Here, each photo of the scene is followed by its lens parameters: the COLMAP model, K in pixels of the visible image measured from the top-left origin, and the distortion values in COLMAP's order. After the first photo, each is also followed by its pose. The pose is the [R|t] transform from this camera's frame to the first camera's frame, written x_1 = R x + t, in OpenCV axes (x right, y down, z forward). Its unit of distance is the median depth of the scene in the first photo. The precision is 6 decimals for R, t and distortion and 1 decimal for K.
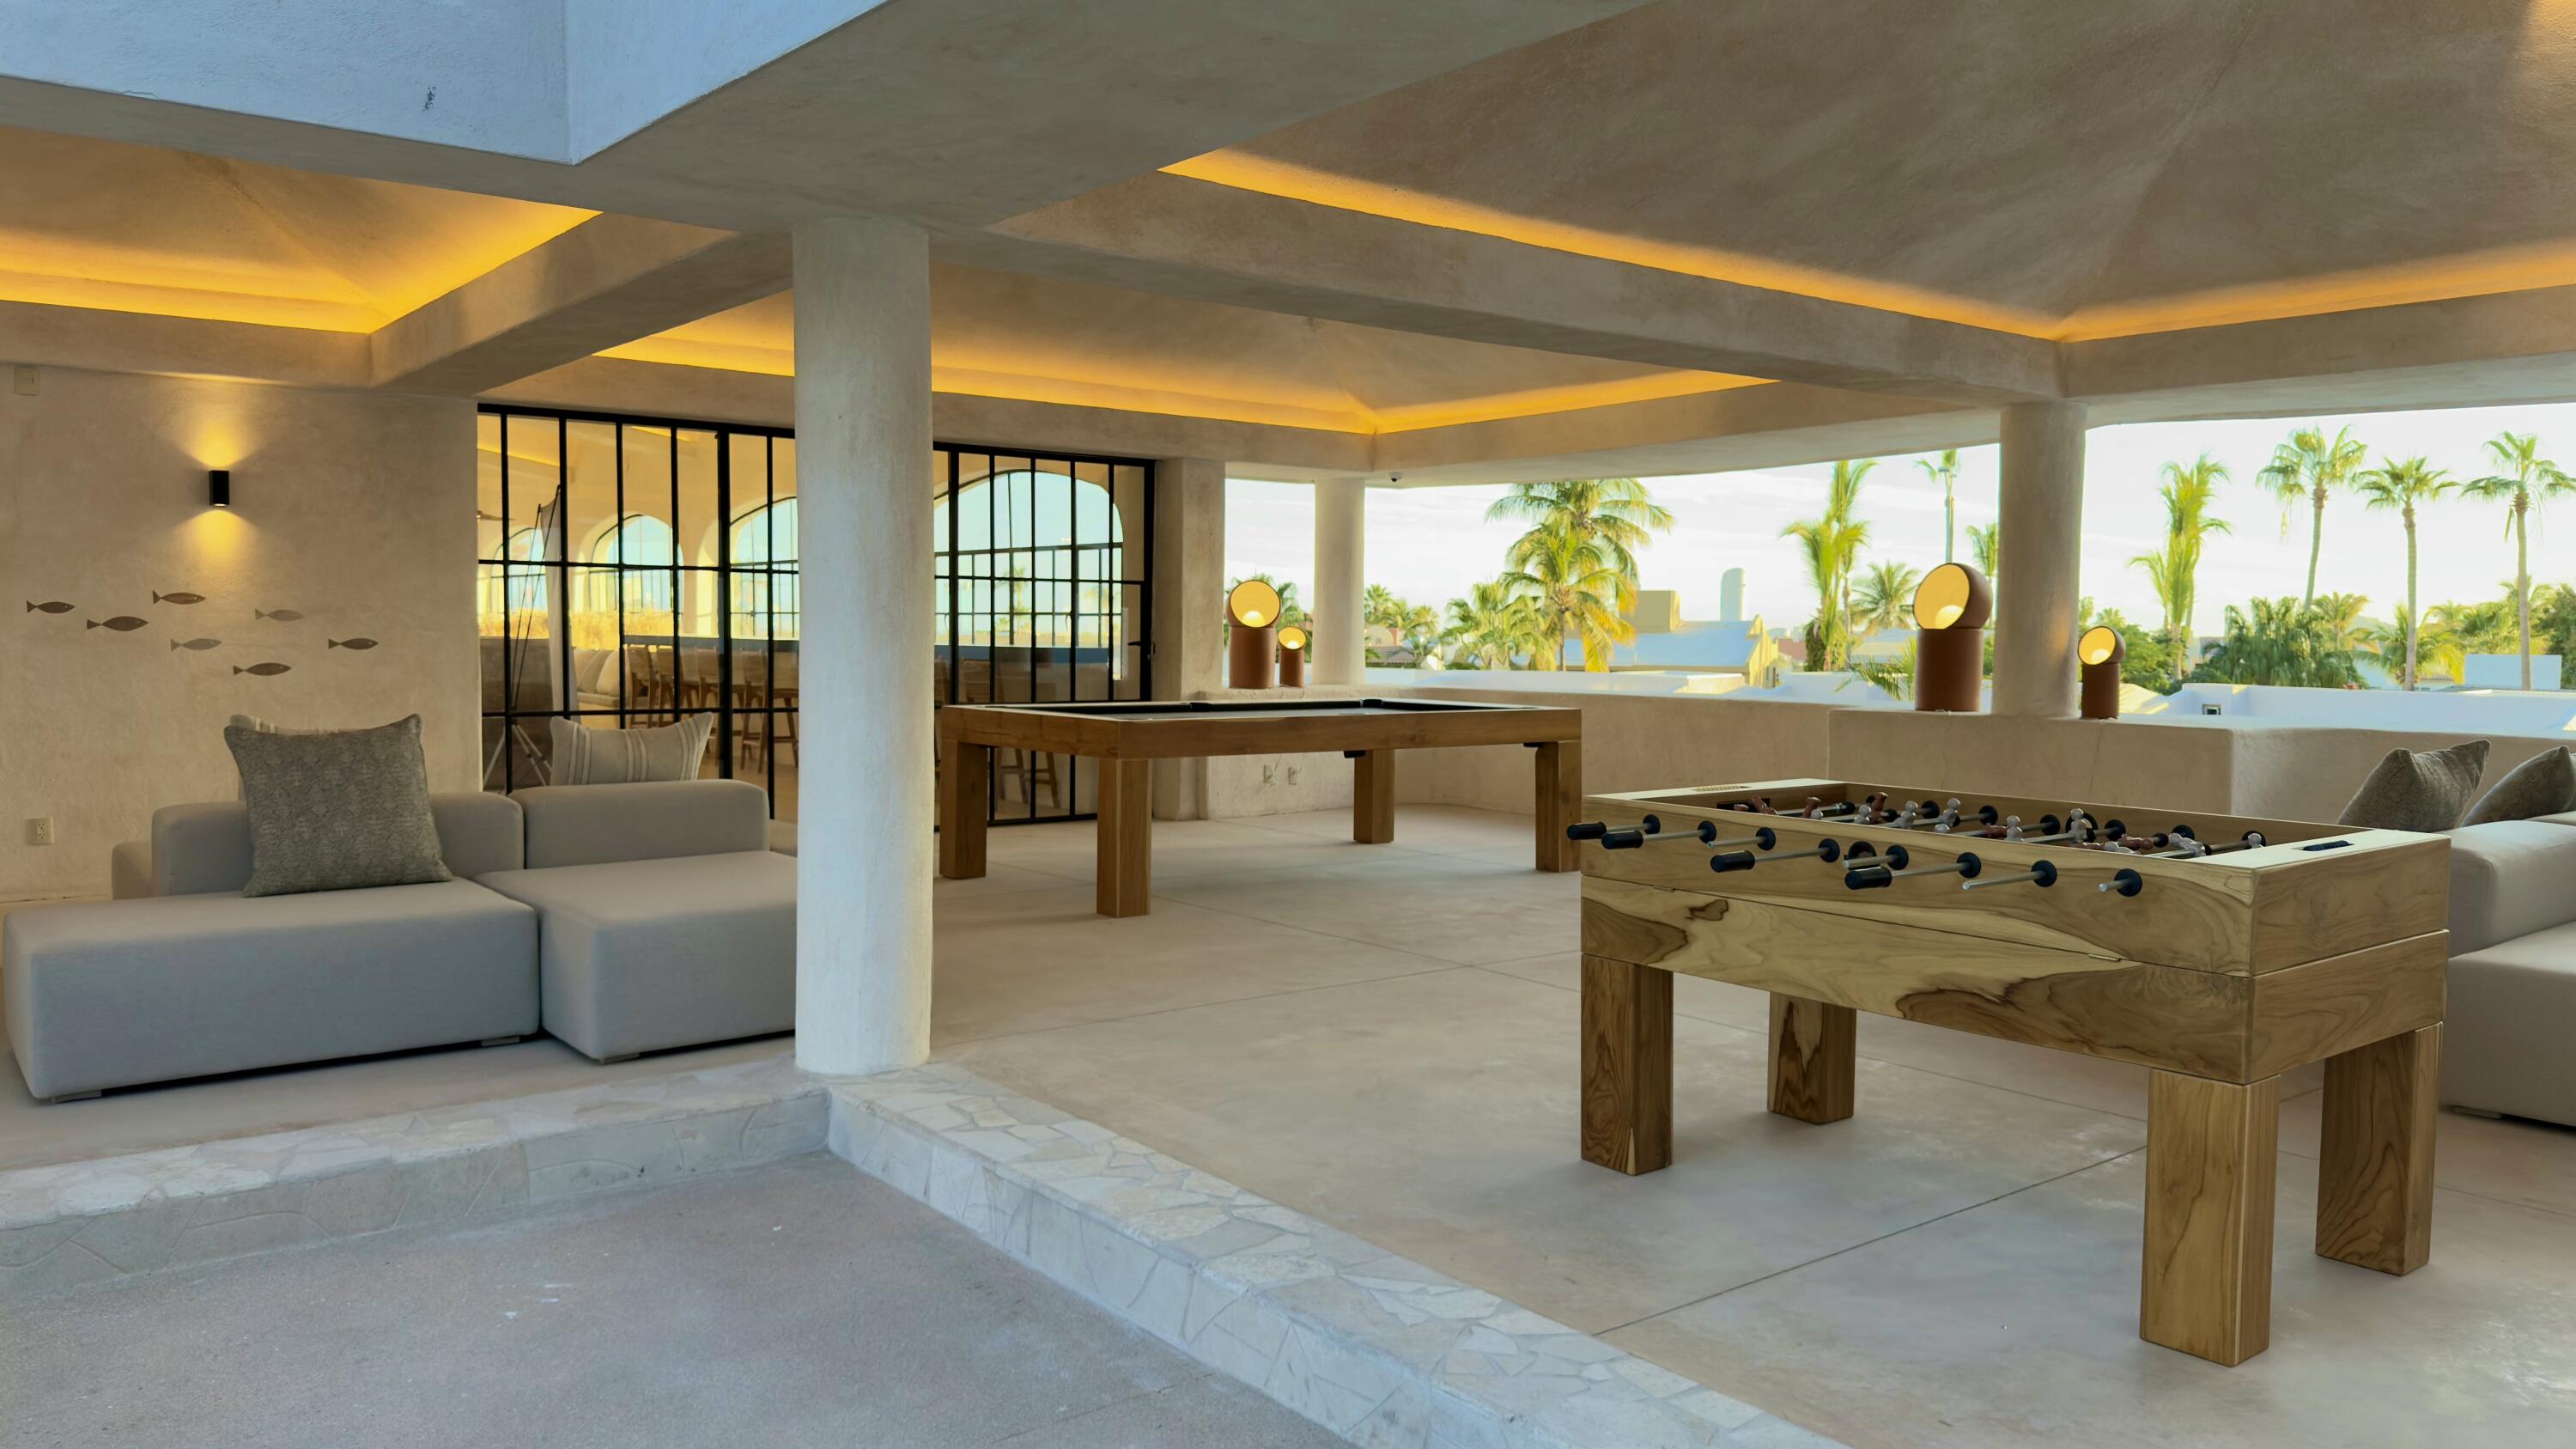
lens RADIAL K [[1795.3, 0, 1279.5], [0, 1795.3, 756.3], [0, 0, 1]] dist [0.089371, -0.142249]
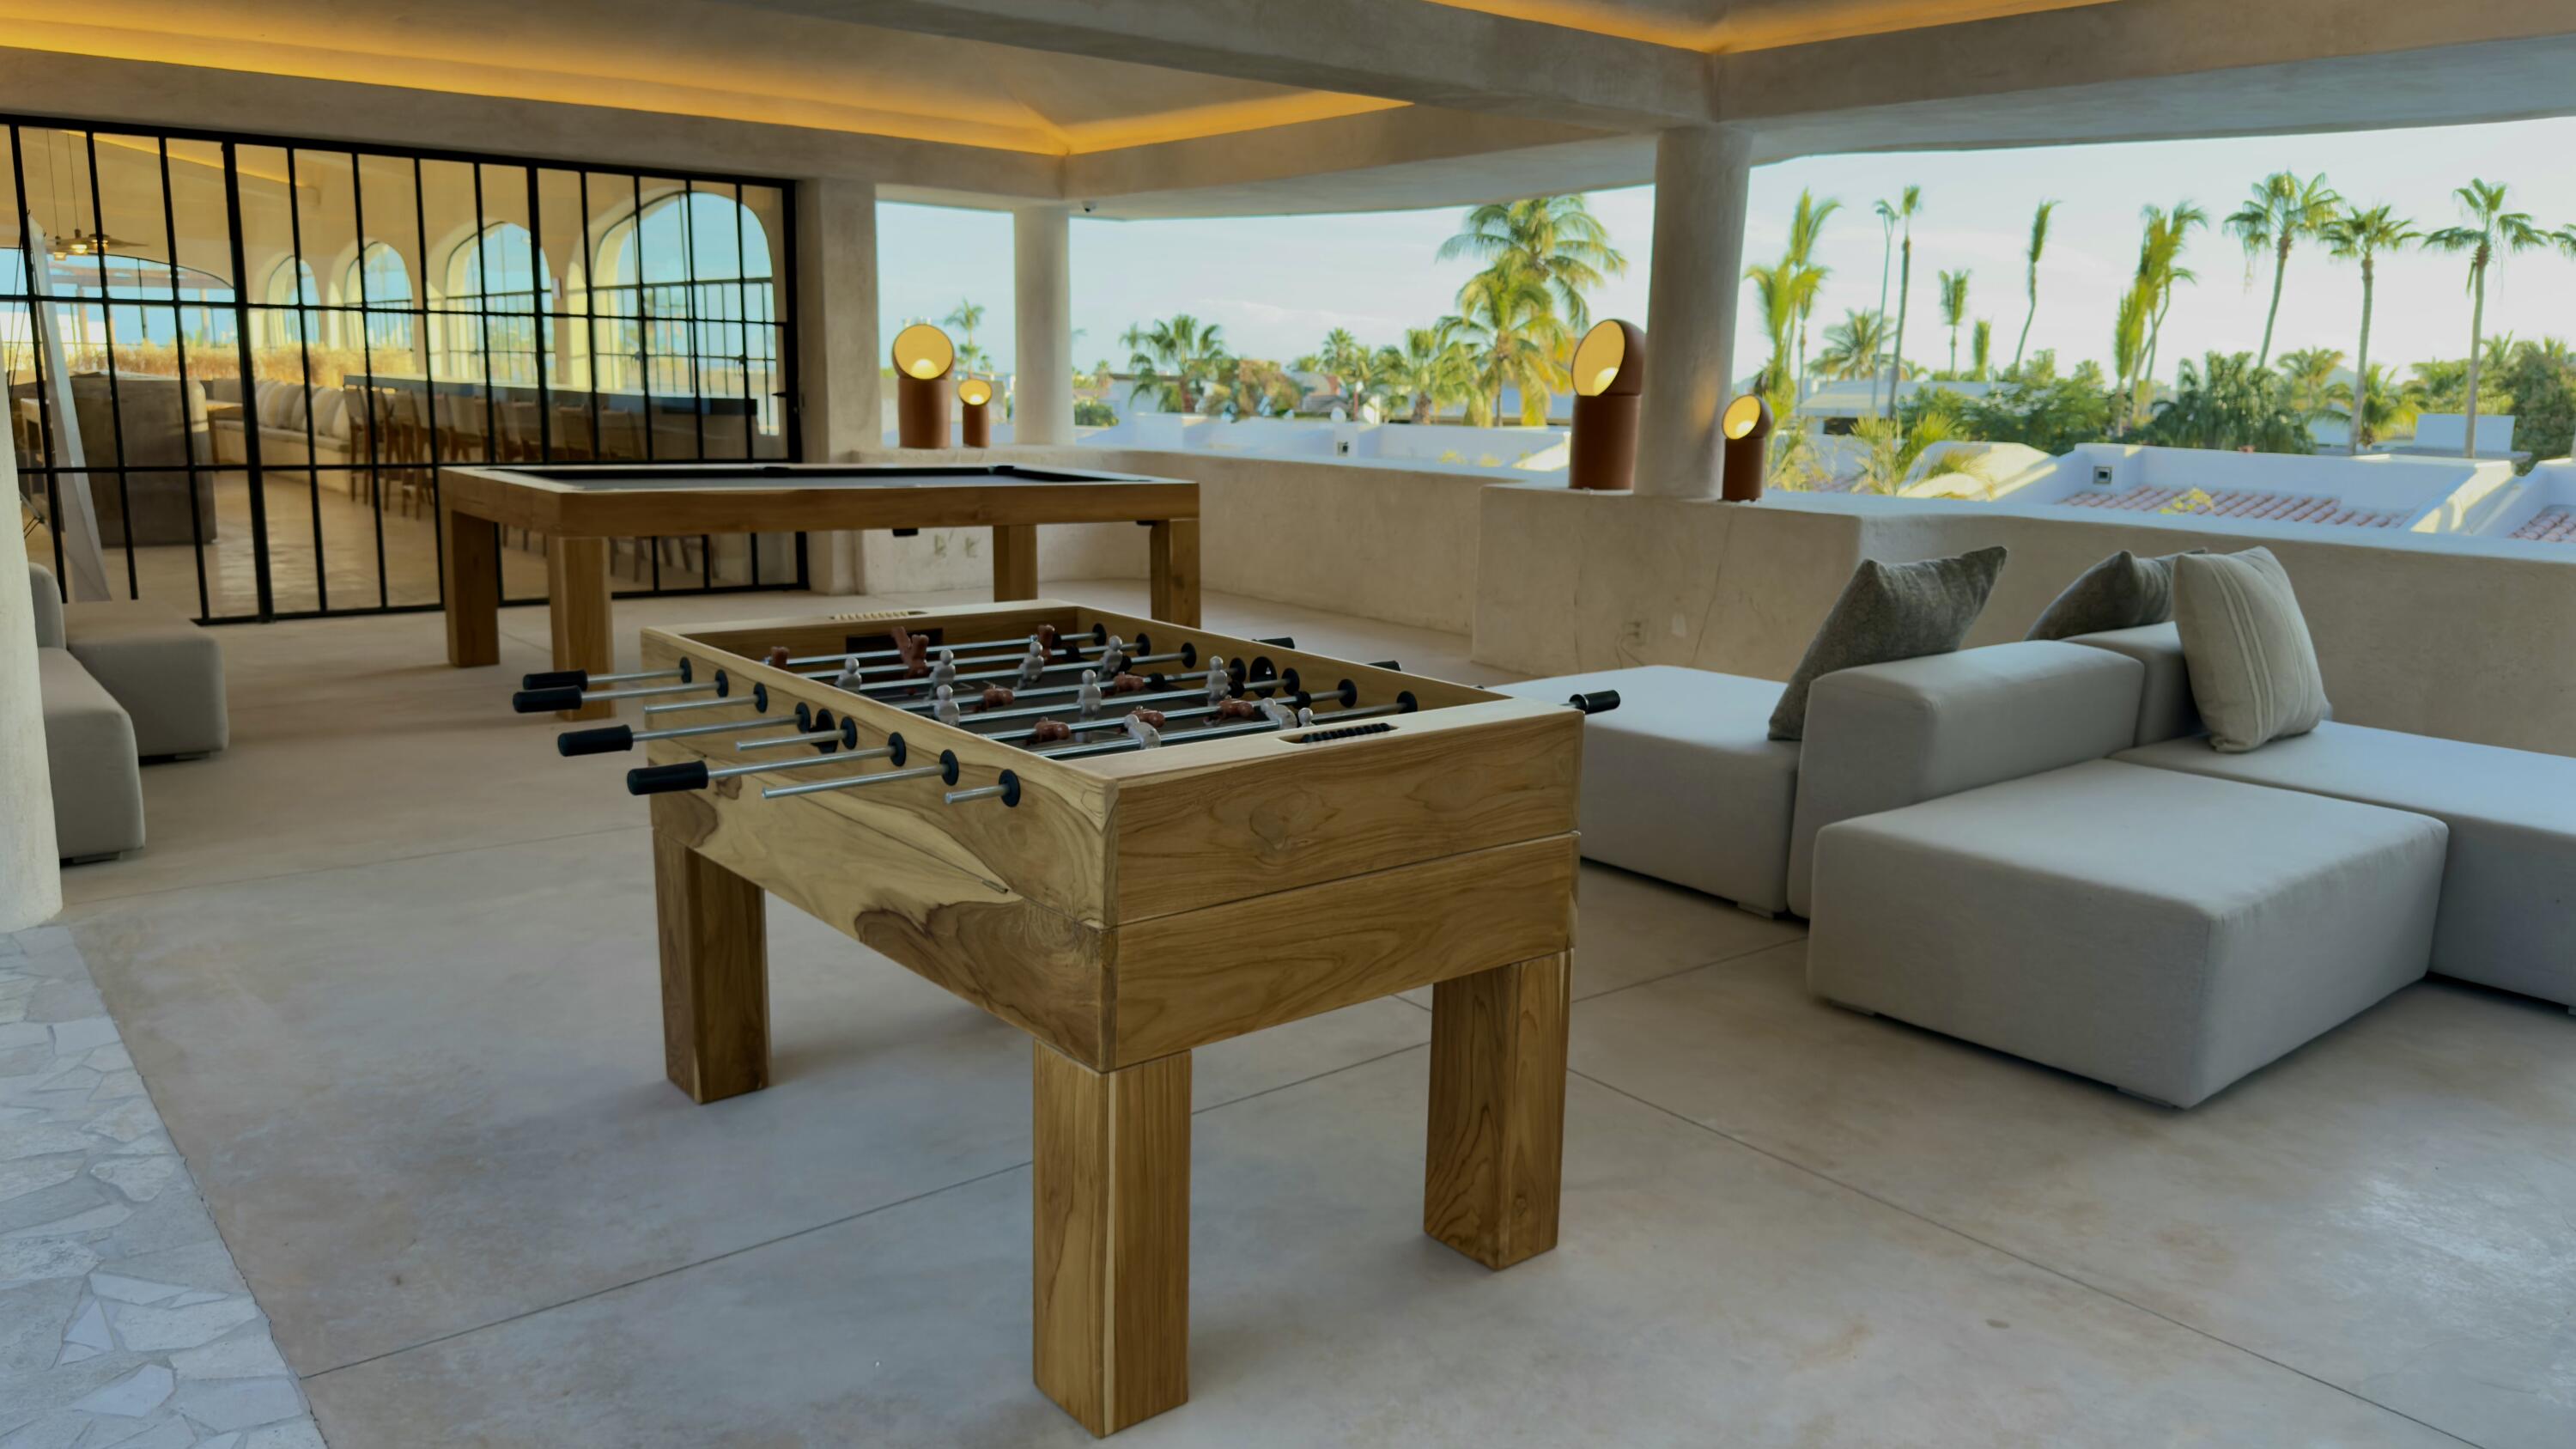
lens RADIAL K [[1795.3, 0, 1279.5], [0, 1795.3, 756.3], [0, 0, 1]] dist [0.089371, -0.142249]
pose [[0.999876, 0.009018, 0.012883, 0.158634], [-0.010712, 0.990358, 0.138119, -0.012257], [-0.011513, -0.138240, 0.990332, 0.080684]]
